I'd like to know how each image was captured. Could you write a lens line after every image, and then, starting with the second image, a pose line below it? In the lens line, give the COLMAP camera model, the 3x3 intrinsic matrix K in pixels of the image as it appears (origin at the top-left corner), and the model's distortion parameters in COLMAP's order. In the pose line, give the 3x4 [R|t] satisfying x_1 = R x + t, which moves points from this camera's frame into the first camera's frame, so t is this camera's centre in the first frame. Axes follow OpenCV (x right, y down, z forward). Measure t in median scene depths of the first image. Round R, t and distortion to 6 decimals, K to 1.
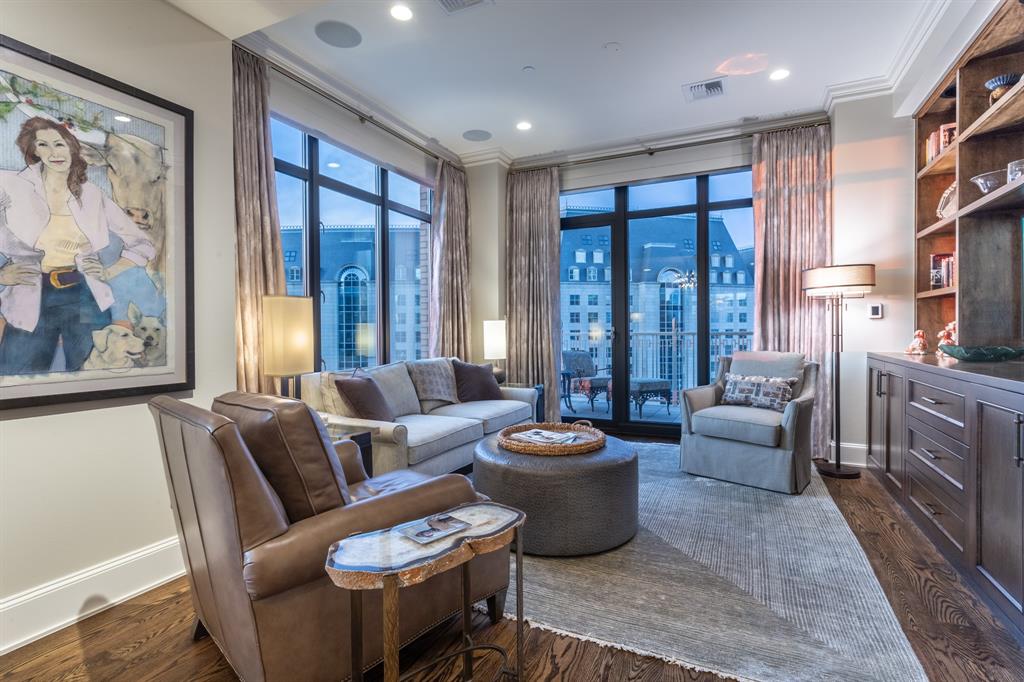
lens RADIAL K [[491.1, 0, 516.3], [0, 491.1, 339.4], [0, 0, 1]] dist [0.001003, 0.000024]
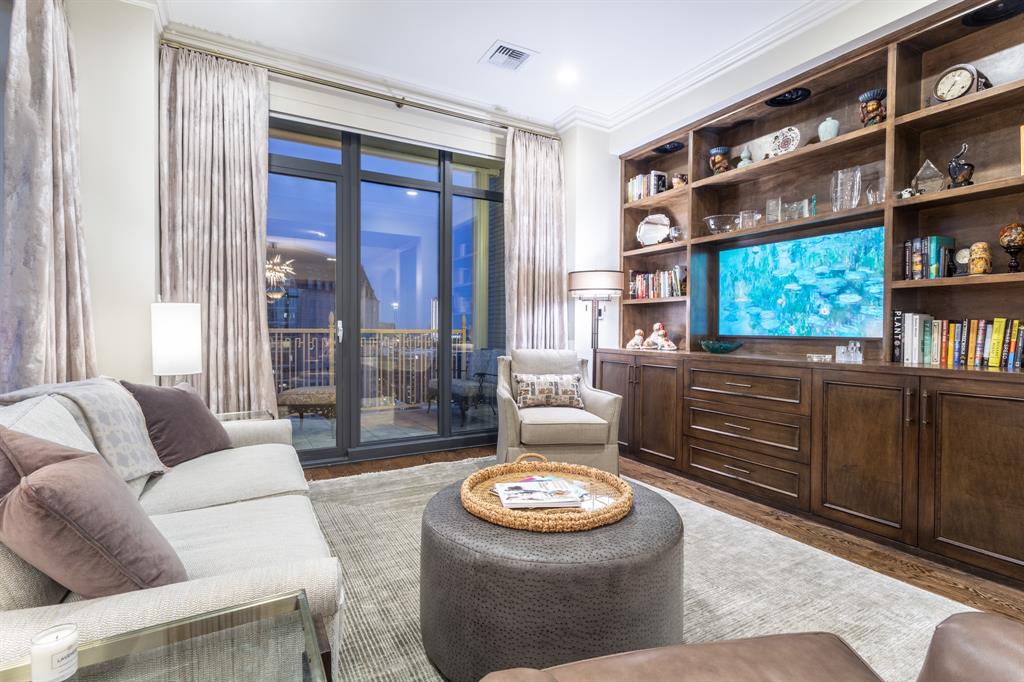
lens RADIAL K [[491.1, 0, 516.3], [0, 491.1, 339.4], [0, 0, 1]] dist [0.001003, 0.000024]
pose [[0.573899, -0.005139, 0.818910, -0.359944], [0.001933, 0.999986, 0.004921, -0.000865], [-0.818923, -0.001241, 0.573901, 0.505367]]
